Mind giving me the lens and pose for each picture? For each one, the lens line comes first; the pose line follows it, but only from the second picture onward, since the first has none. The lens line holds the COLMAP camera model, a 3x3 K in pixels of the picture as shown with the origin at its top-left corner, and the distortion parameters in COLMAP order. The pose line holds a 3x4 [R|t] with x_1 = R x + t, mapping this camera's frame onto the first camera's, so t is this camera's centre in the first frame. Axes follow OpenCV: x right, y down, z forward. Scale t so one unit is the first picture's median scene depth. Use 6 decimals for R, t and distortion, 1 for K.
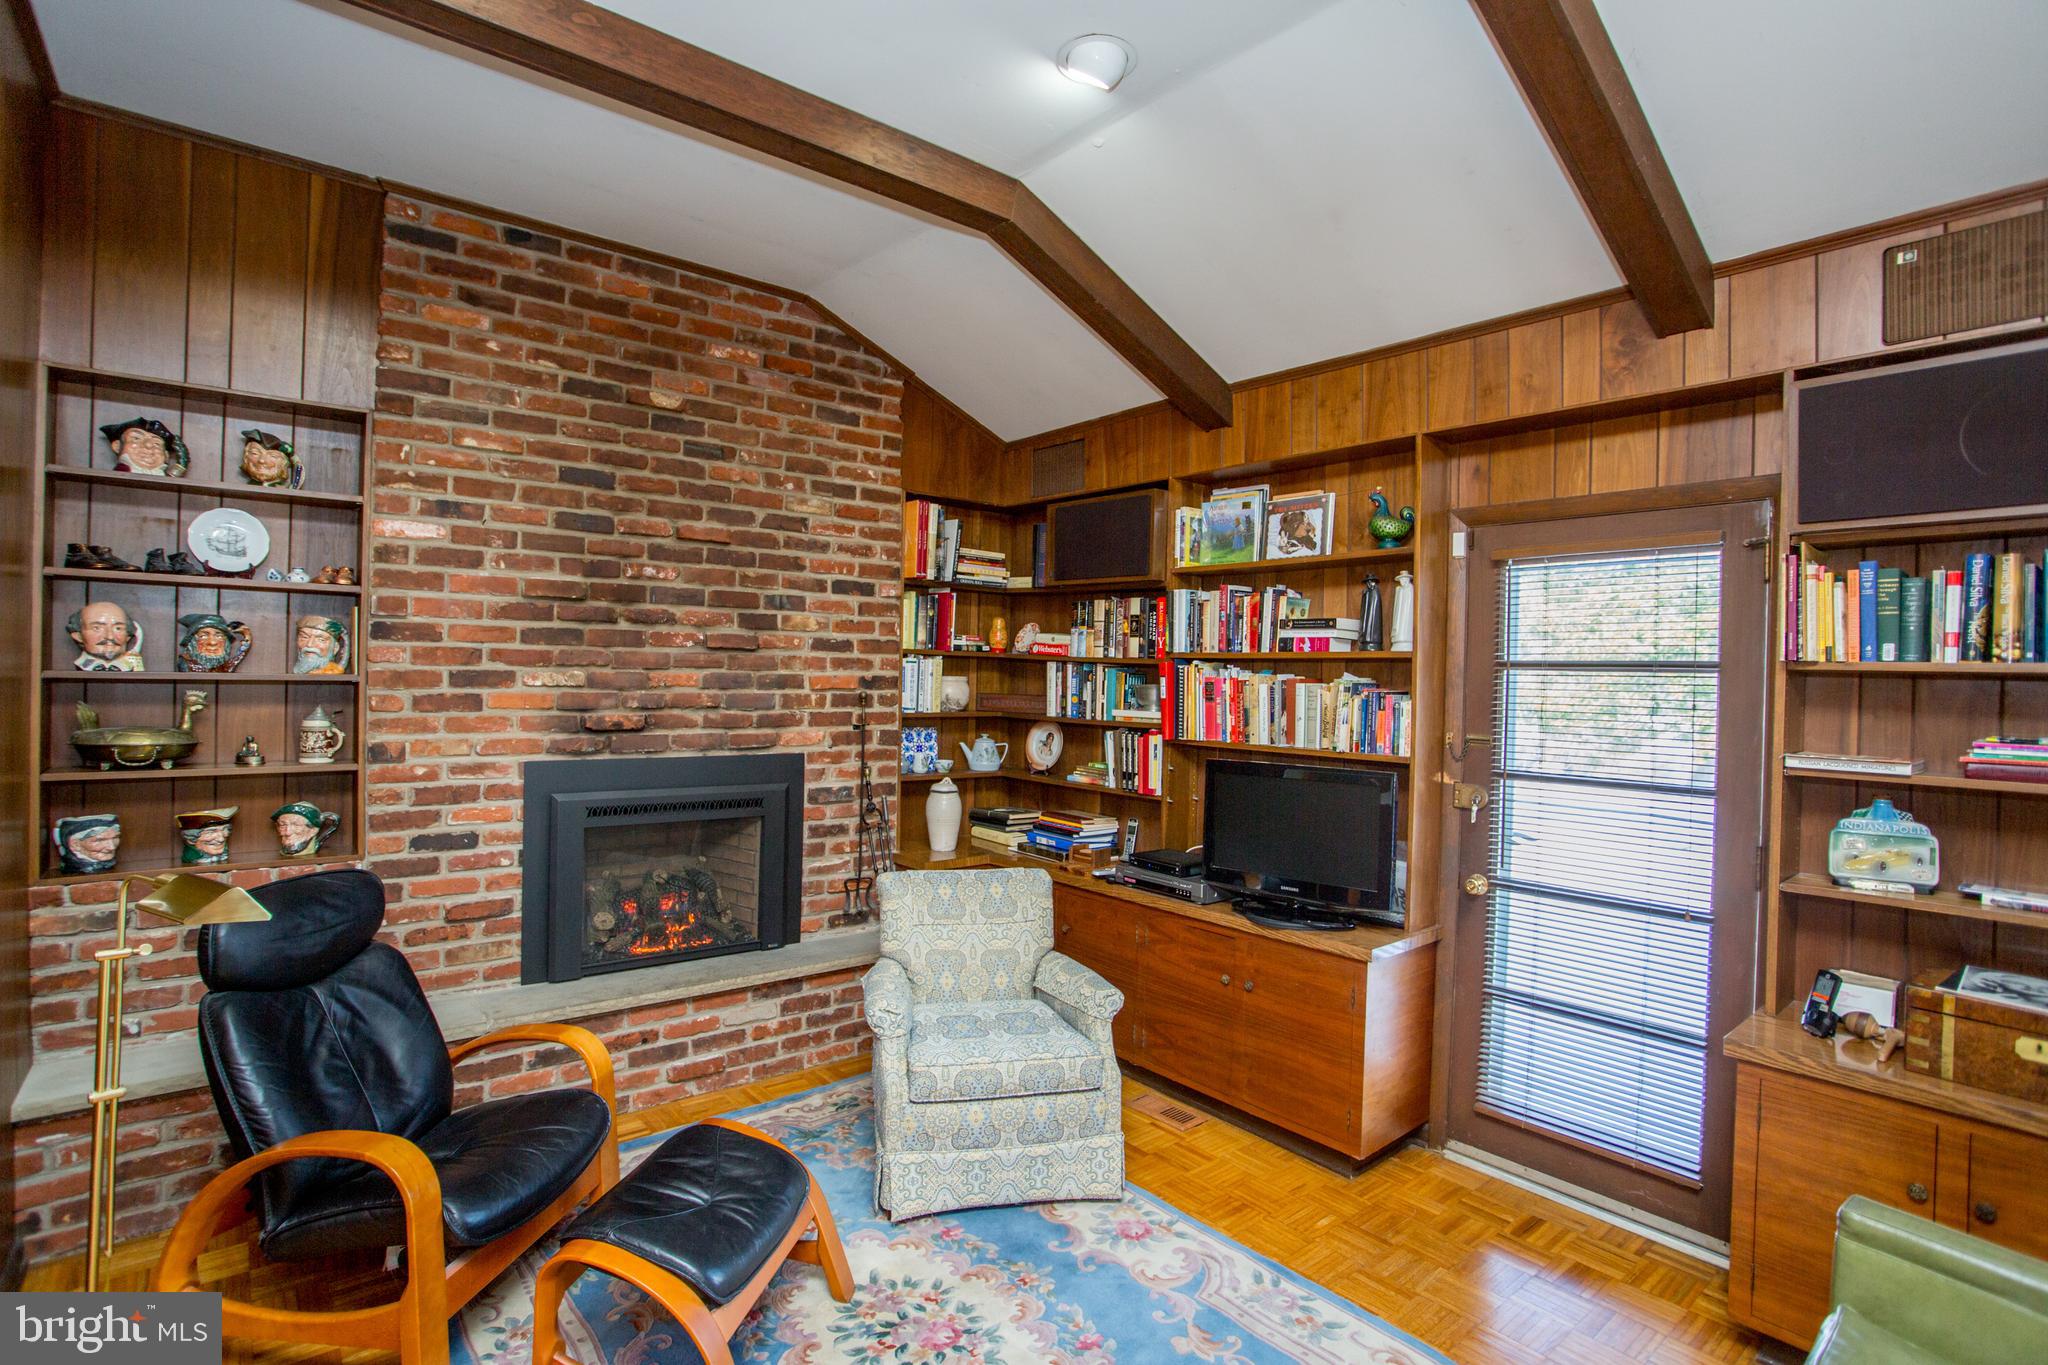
lens RADIAL K [[997.6, 0, 1010.3], [0, 997.6, 688.1], [0, 0, 1]] dist [-0.061435, 0.014435]
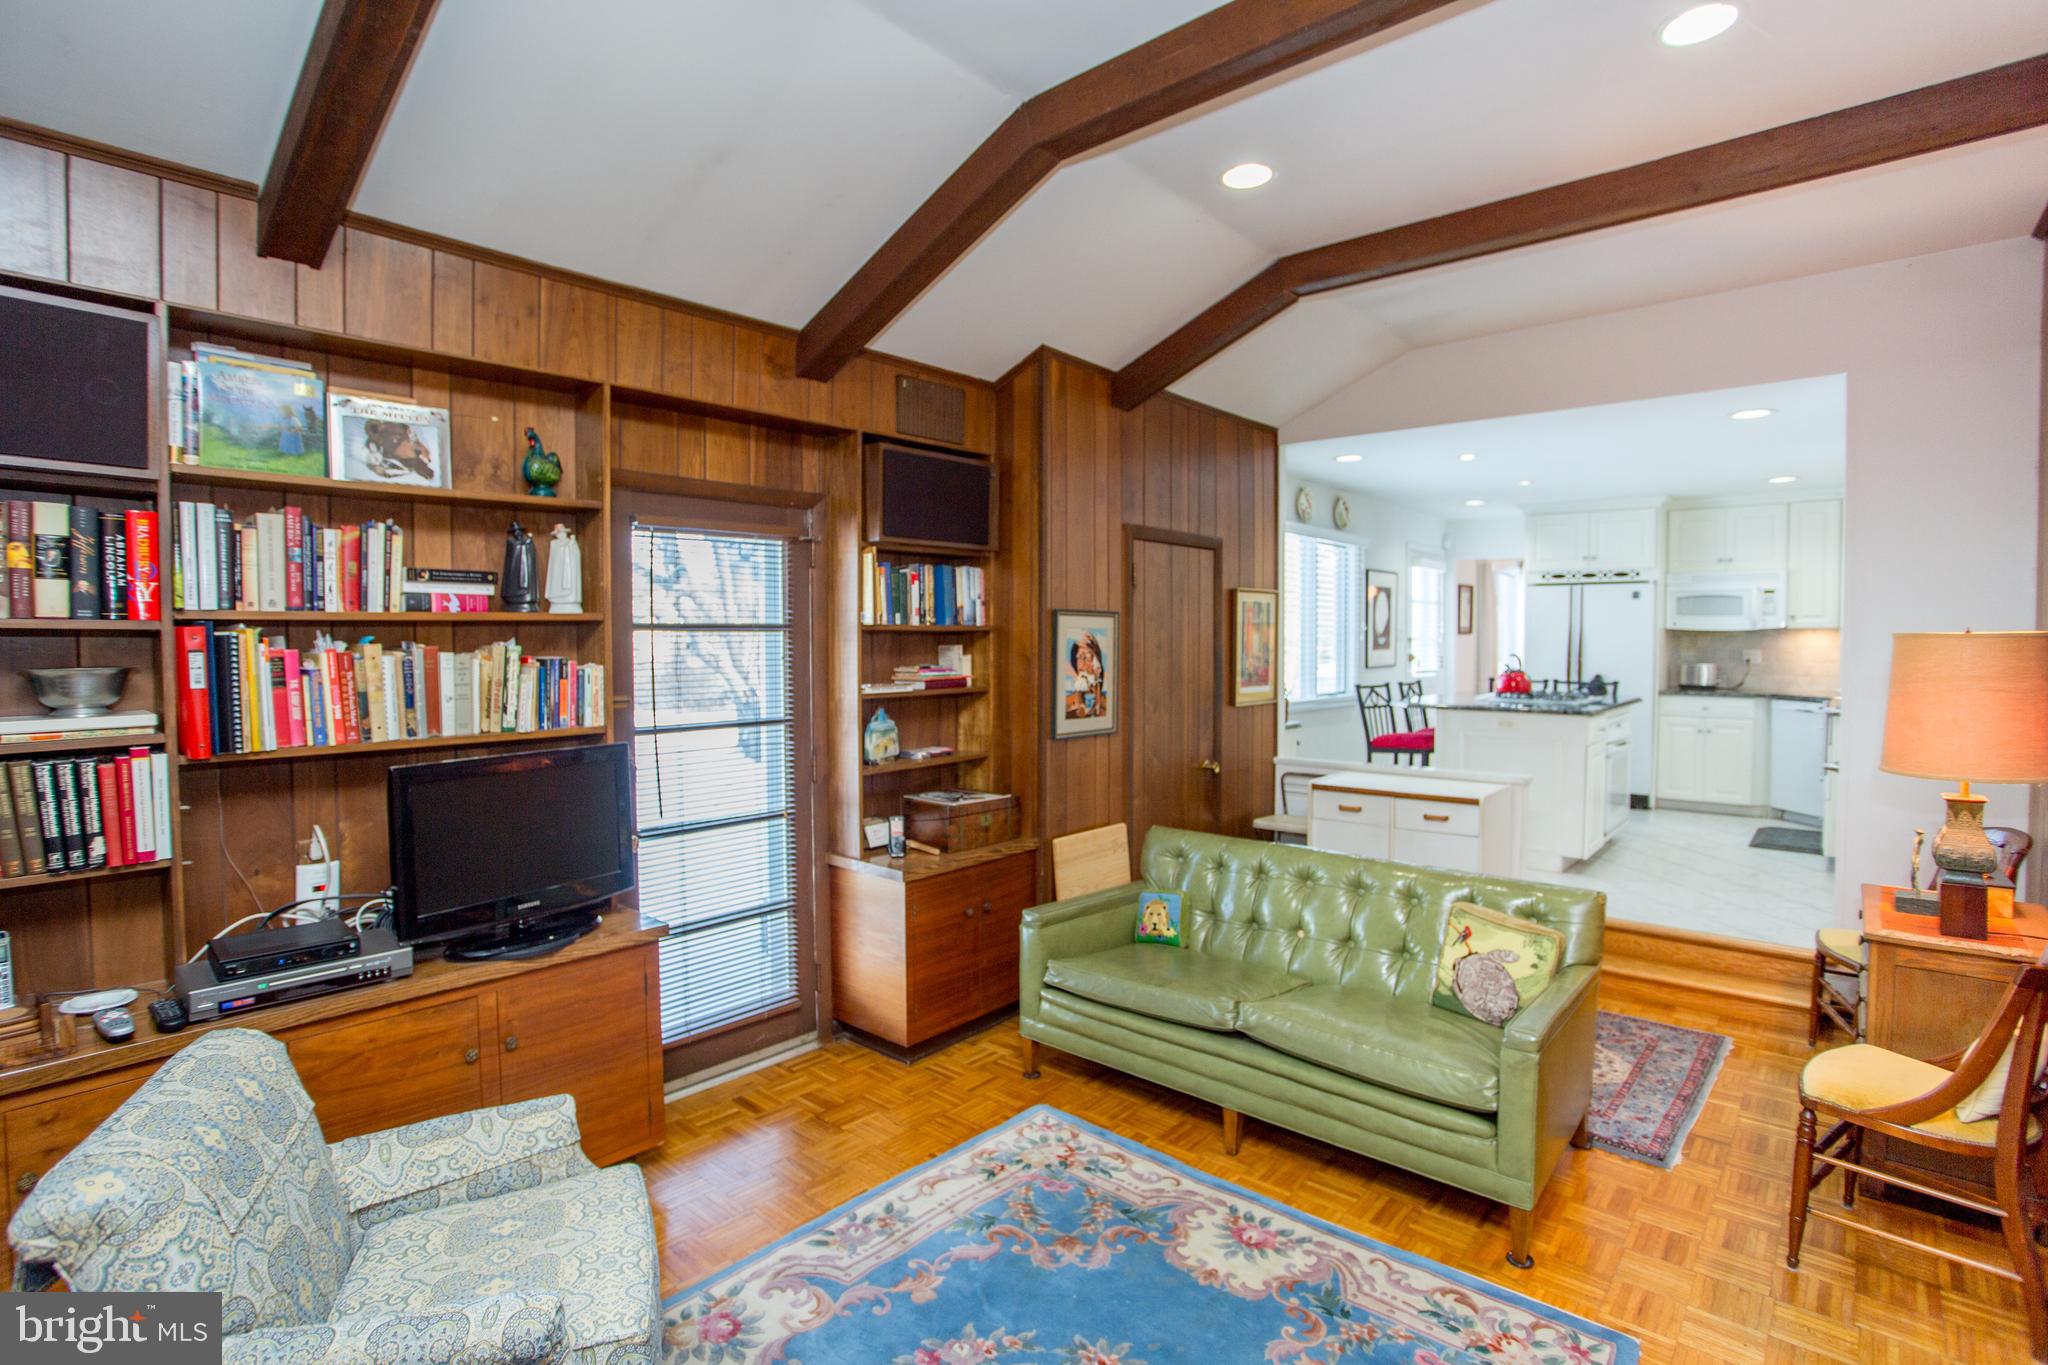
lens RADIAL K [[997.6, 0, 1026.2], [0, 997.6, 681.9], [0, 0, 1]] dist [-0.061435, 0.014435]
pose [[-0.164679, -0.069317, 0.983909, -0.528701], [0.012557, 0.997299, 0.072362, -0.031731], [-0.986267, 0.024271, -0.163363, 0.674815]]
